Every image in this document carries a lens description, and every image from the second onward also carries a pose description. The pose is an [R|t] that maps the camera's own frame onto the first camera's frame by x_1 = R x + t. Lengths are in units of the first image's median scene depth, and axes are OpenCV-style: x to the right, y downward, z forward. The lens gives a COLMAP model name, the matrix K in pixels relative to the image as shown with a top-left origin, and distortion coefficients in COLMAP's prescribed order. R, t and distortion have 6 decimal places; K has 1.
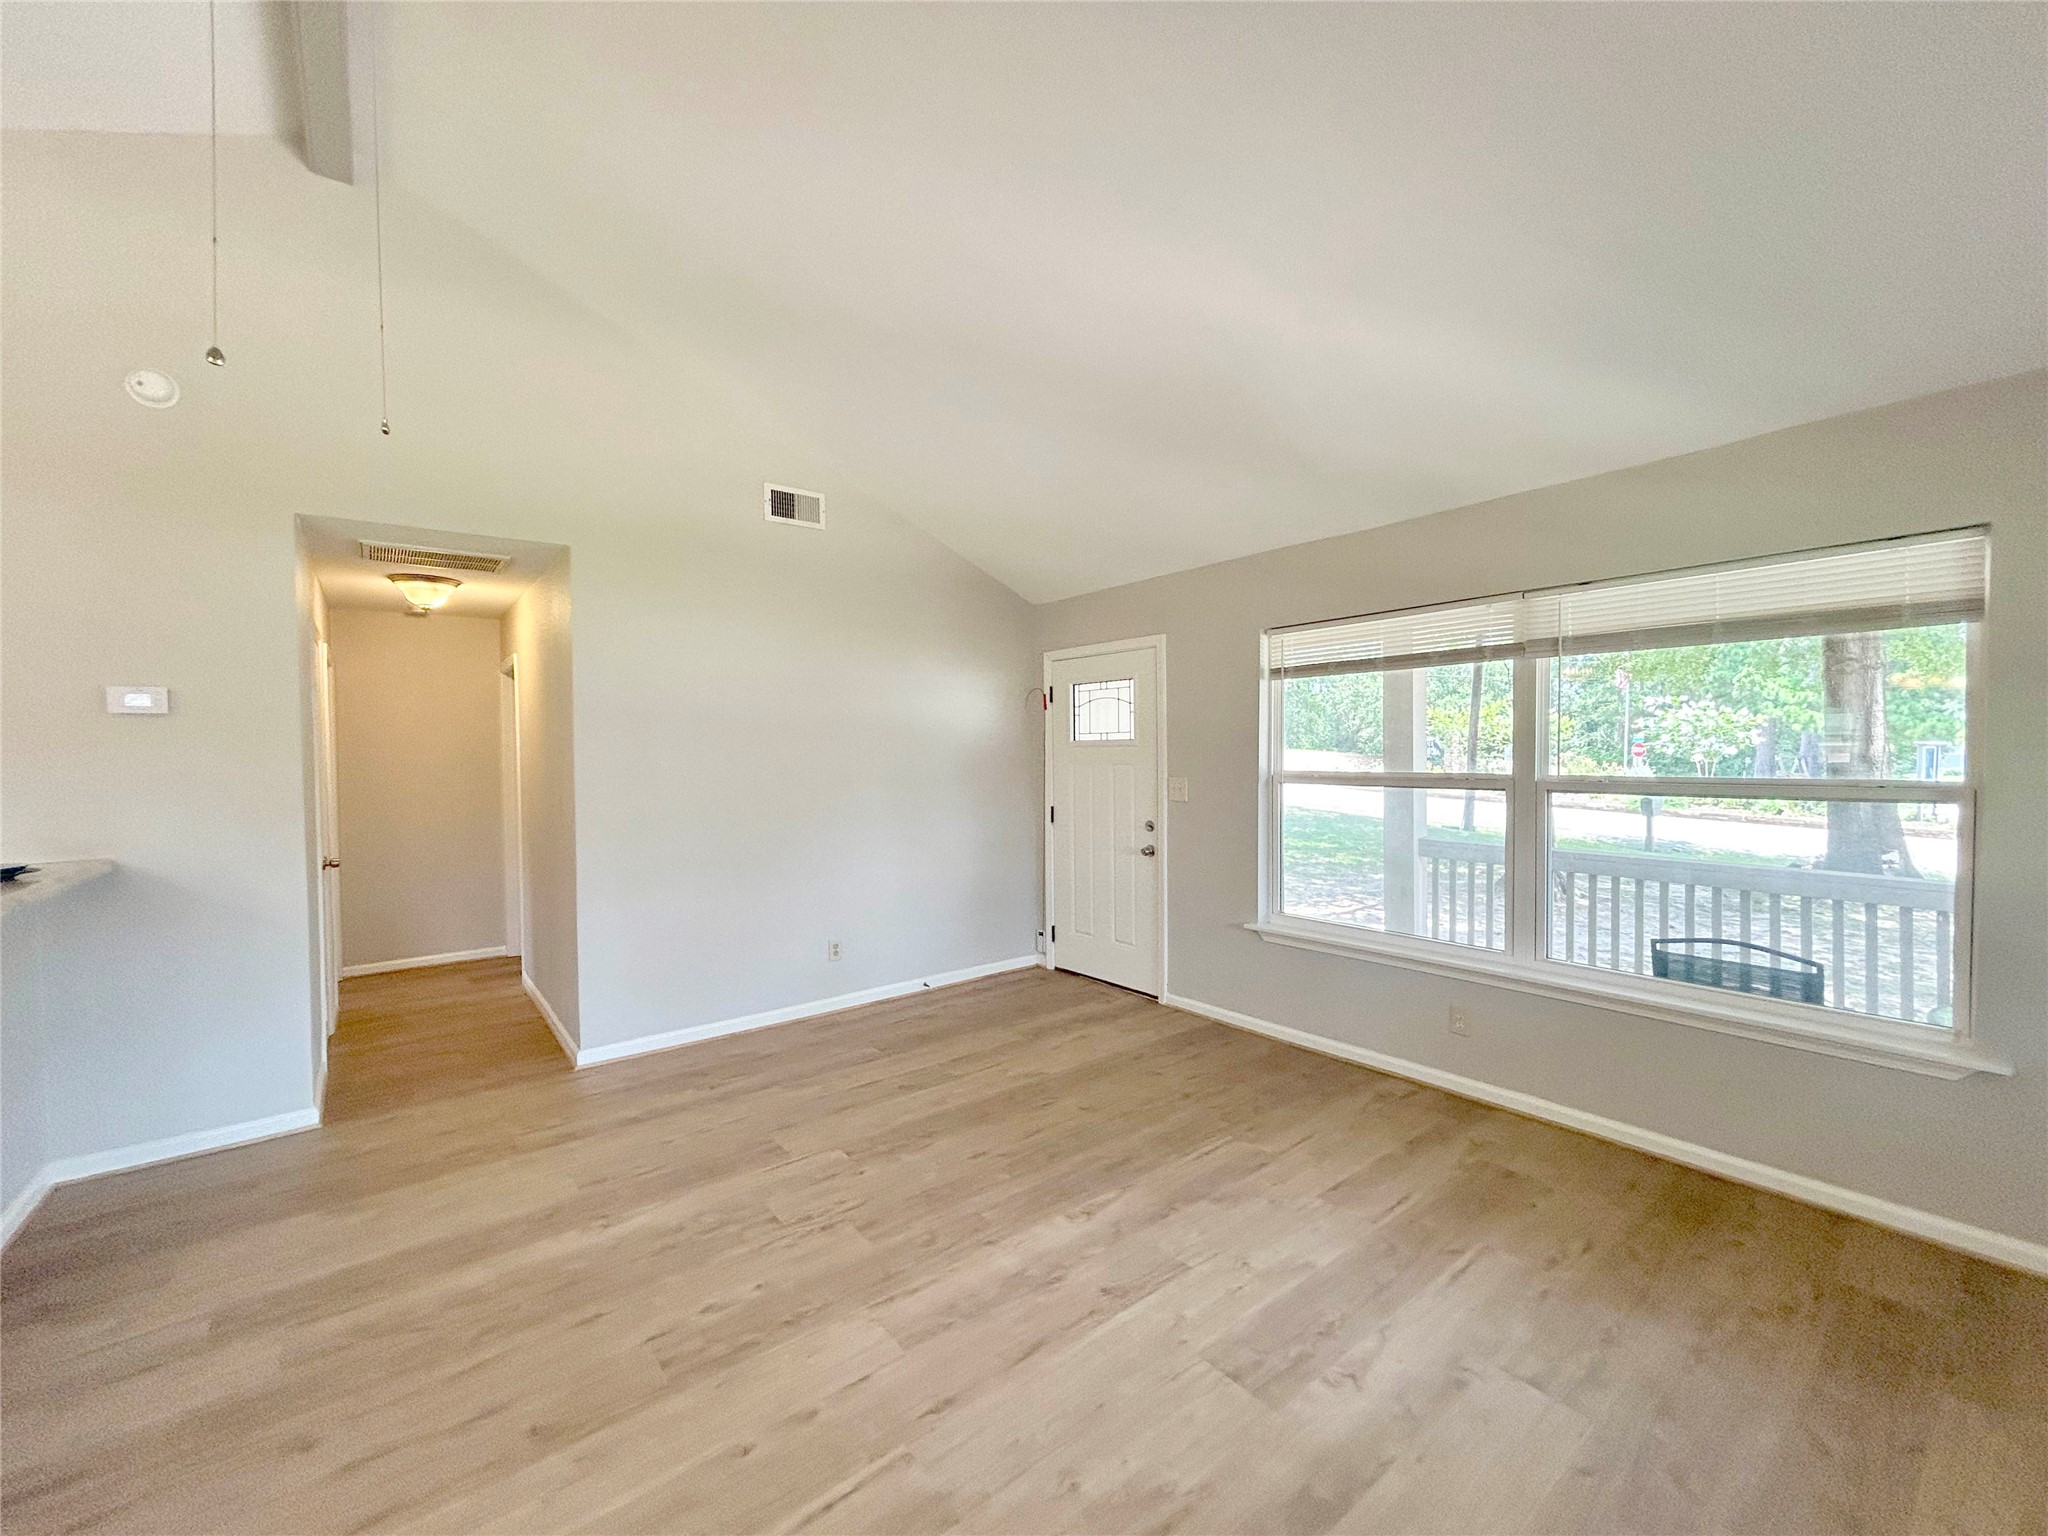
lens RADIAL K [[928.4, 0, 1096.3], [0, 928.4, 795.4], [0, 0, 1]] dist [0.006819, 0.000268]
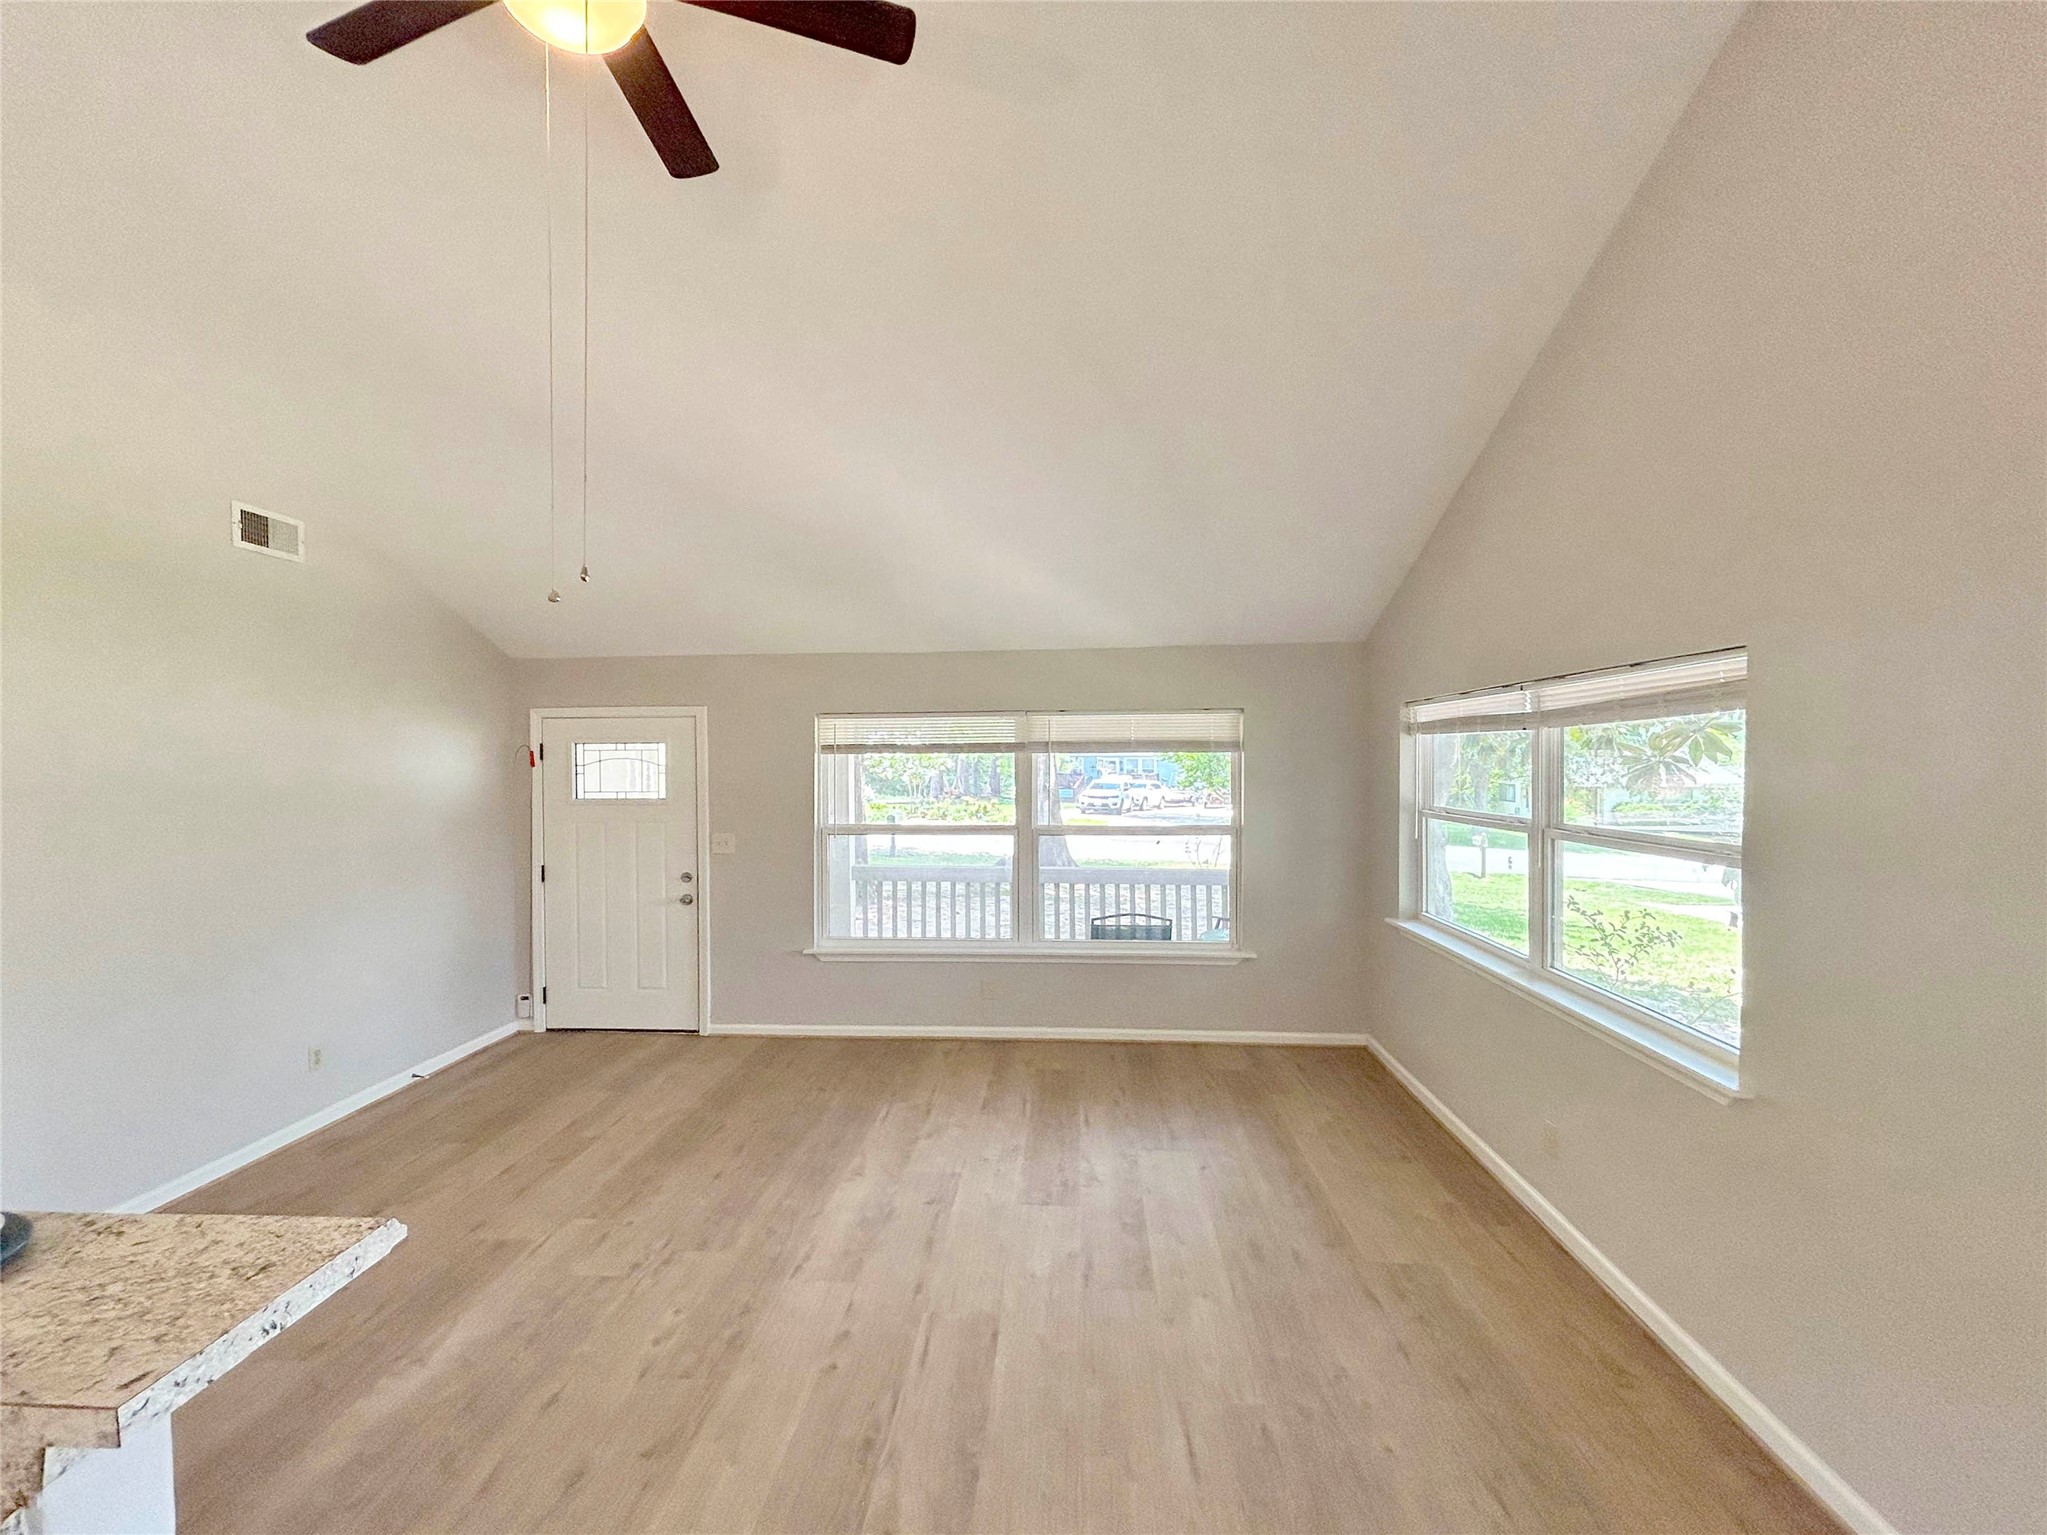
lens RADIAL K [[928.0, 0, 1056.4], [0, 928.0, 774.5], [0, 0, 1]] dist [0.006819, 0.000268]
pose [[0.676521, -0.008258, 0.736377, -0.628457], [0.035493, 0.999141, -0.021403, -0.067751], [-0.735567, 0.040616, 0.676233, -0.107851]]
